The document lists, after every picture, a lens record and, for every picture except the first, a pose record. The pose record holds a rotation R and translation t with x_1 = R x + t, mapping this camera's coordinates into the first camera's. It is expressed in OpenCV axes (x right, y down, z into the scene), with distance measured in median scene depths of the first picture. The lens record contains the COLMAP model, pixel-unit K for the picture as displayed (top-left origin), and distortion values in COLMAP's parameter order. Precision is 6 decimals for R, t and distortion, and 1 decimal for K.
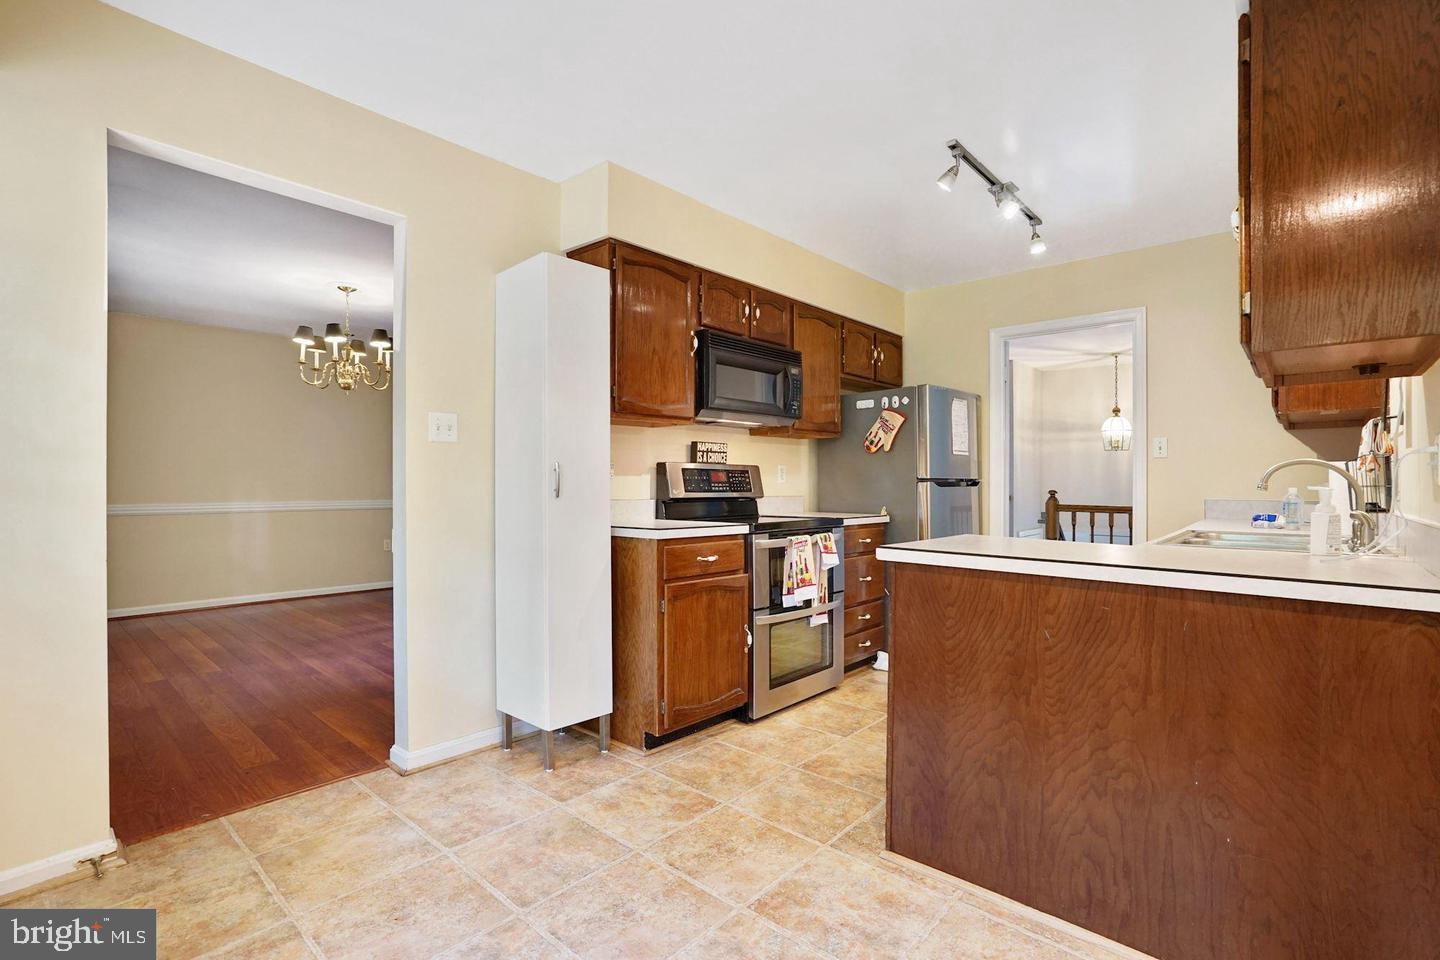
lens RADIAL K [[666.8, 0, 720.4], [0, 666.8, 481.5], [0, 0, 1]] dist [-0.025377, 0.001998]
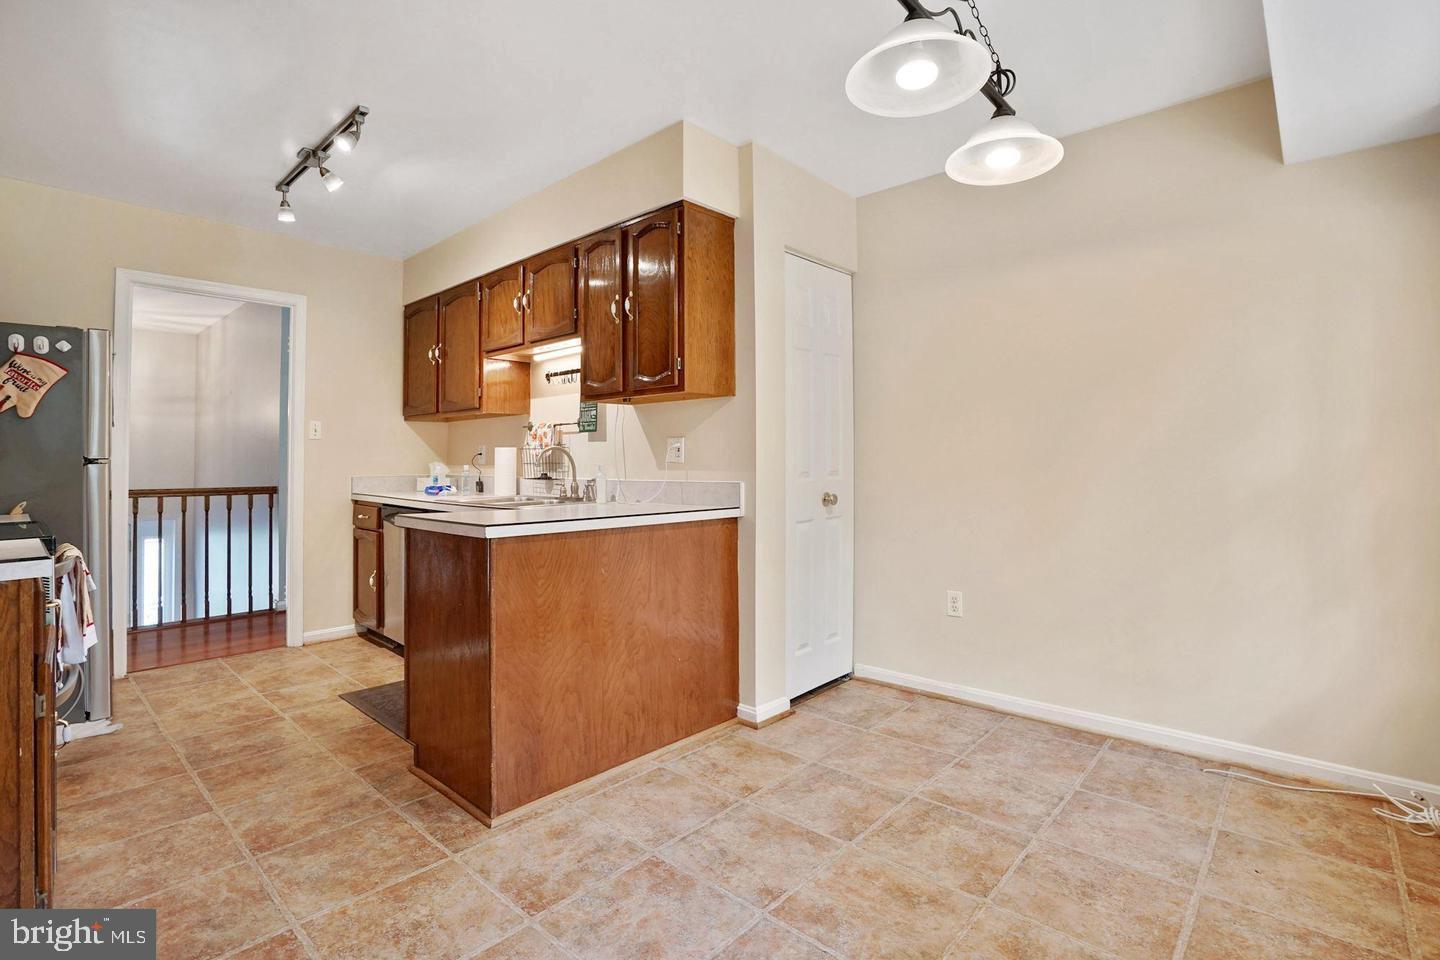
lens RADIAL K [[666.8, 0, 726.0], [0, 666.8, 450.6], [0, 0, 1]] dist [-0.025377, 0.001998]
pose [[0.013225, 0.012079, 0.999840, -0.645822], [0.003335, 0.999921, -0.012124, -0.004337], [-0.999907, 0.003495, 0.013184, 0.509151]]
